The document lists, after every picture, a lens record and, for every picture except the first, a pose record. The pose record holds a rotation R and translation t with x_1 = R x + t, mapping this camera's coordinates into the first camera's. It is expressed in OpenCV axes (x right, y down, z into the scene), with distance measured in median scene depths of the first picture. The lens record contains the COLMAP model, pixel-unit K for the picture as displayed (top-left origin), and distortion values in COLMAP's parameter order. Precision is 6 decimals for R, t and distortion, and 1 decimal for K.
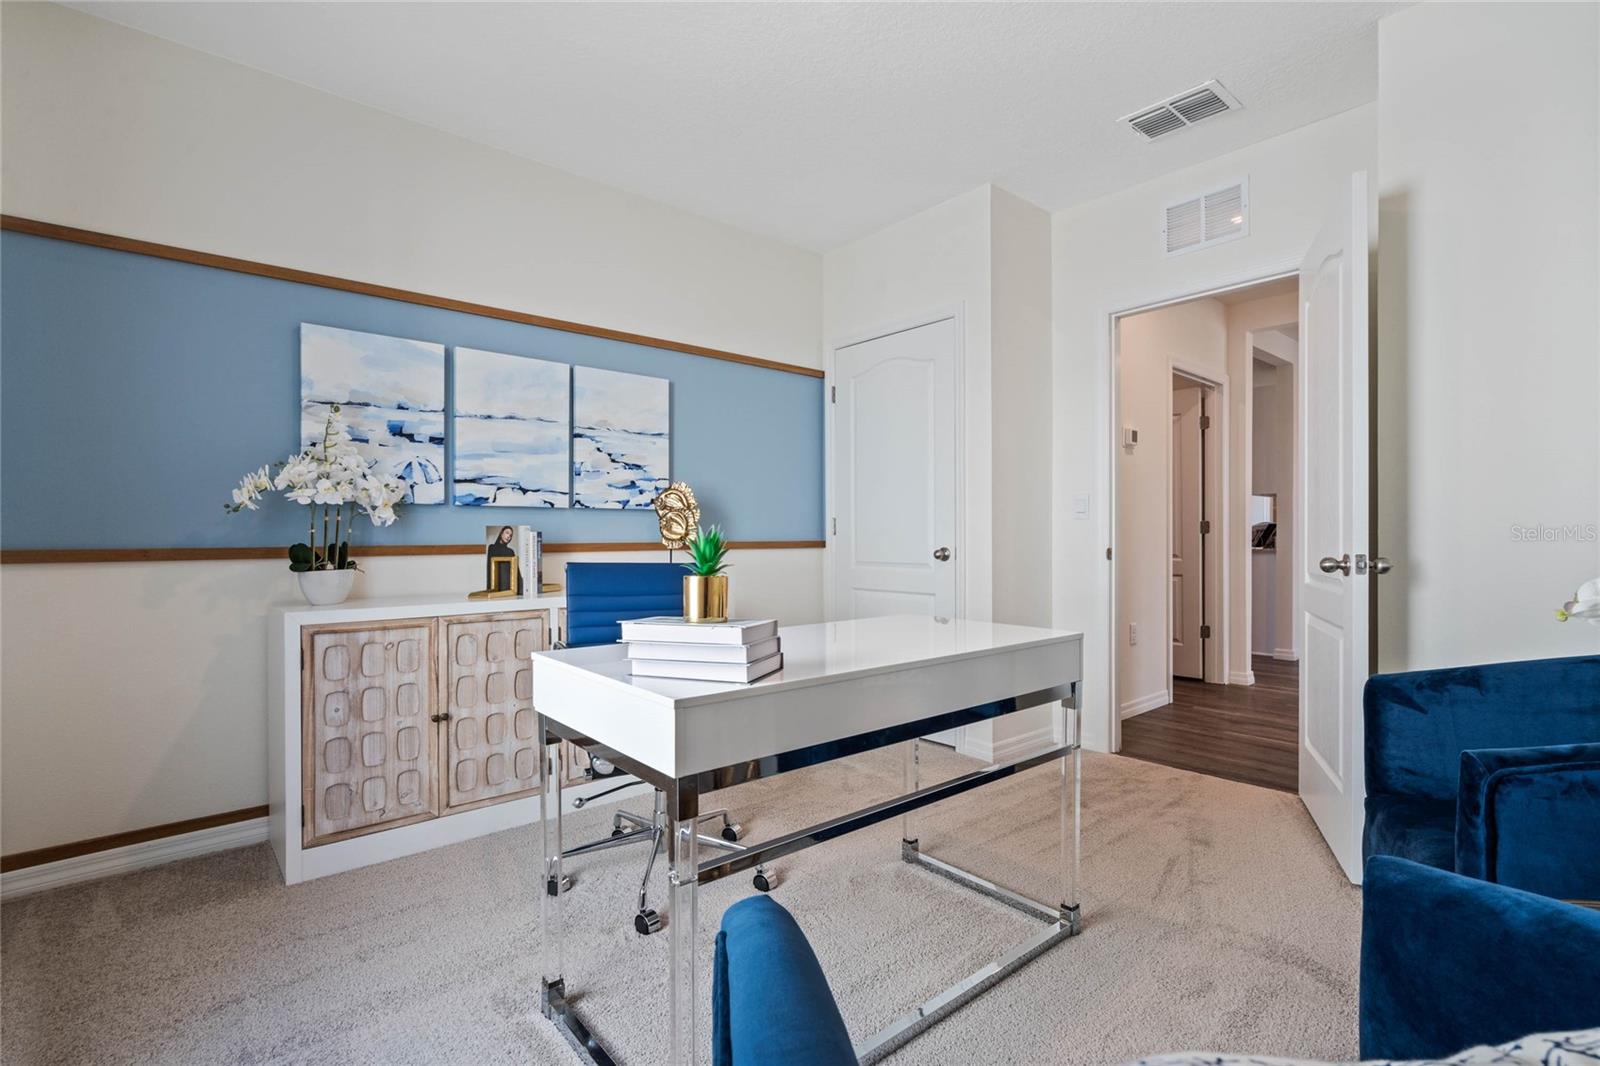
lens RADIAL K [[730.1, 0, 805.2], [0, 730.1, 528.1], [0, 0, 1]] dist [0.000908, 0.000583]
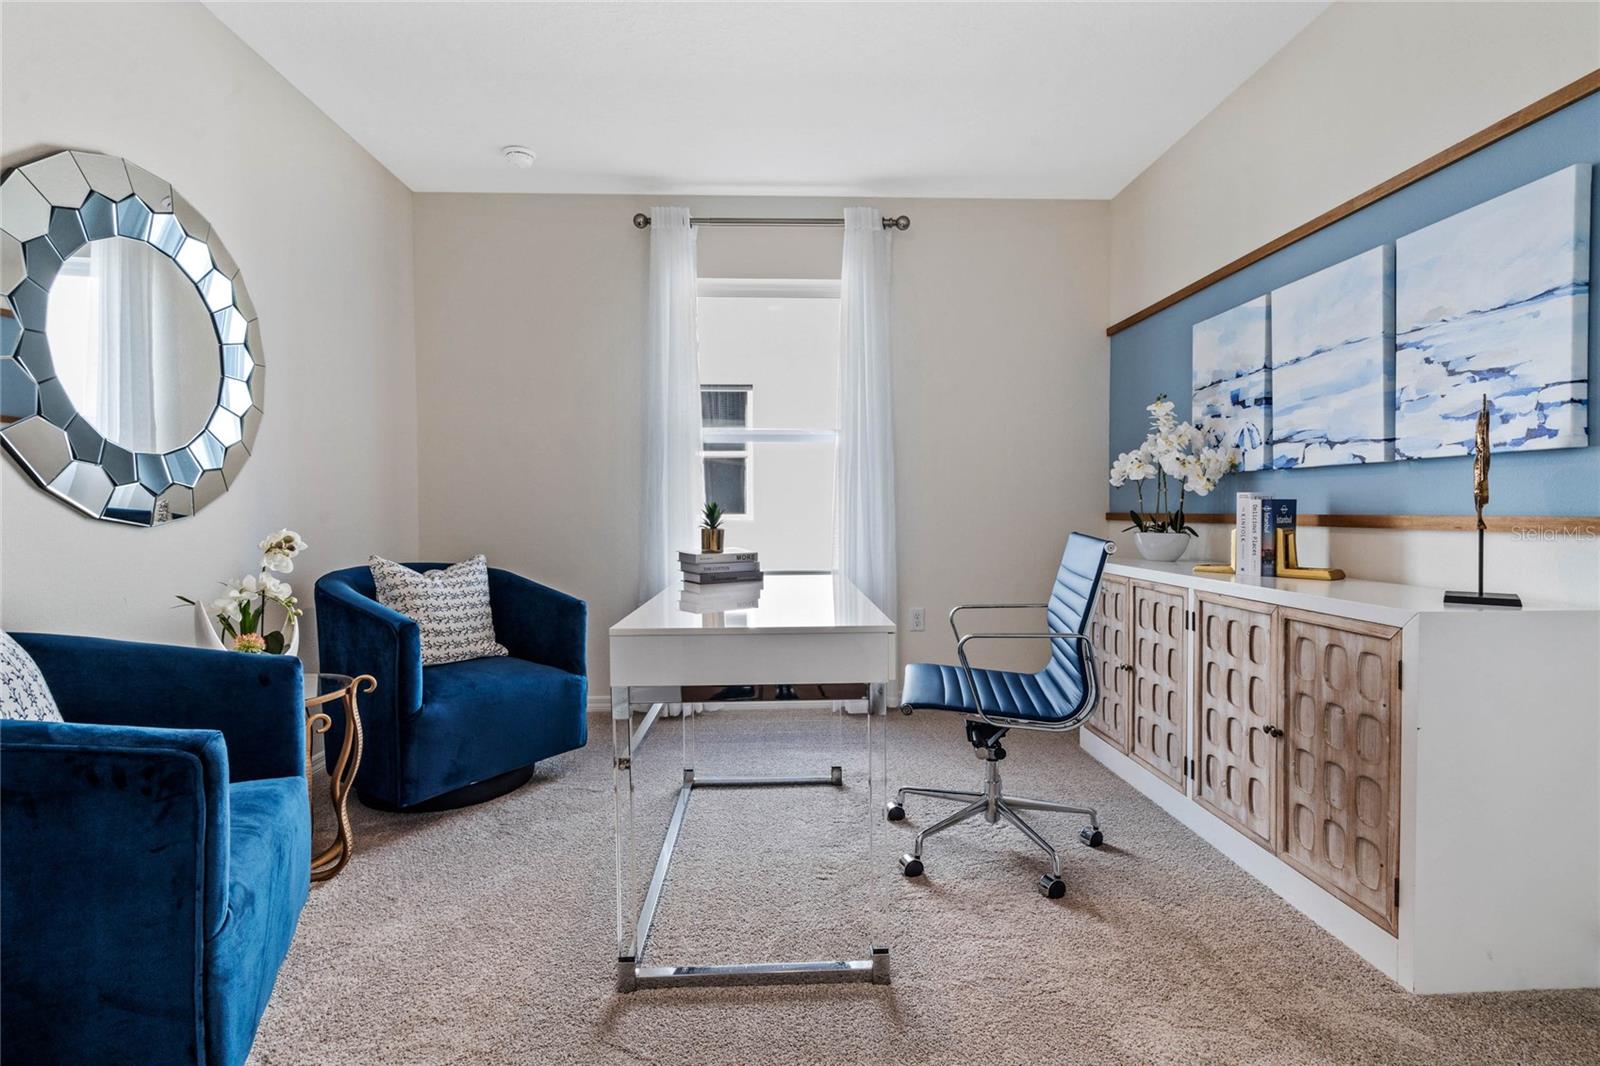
lens RADIAL K [[730.1, 0, 805.2], [0, 730.1, 528.1], [0, 0, 1]] dist [0.000908, 0.000583]
pose [[-0.602930, 0.027702, -0.797313, 0.570477], [0.013607, 0.999609, 0.024442, 0.010033], [0.797678, 0.003888, -0.603071, 1.064605]]
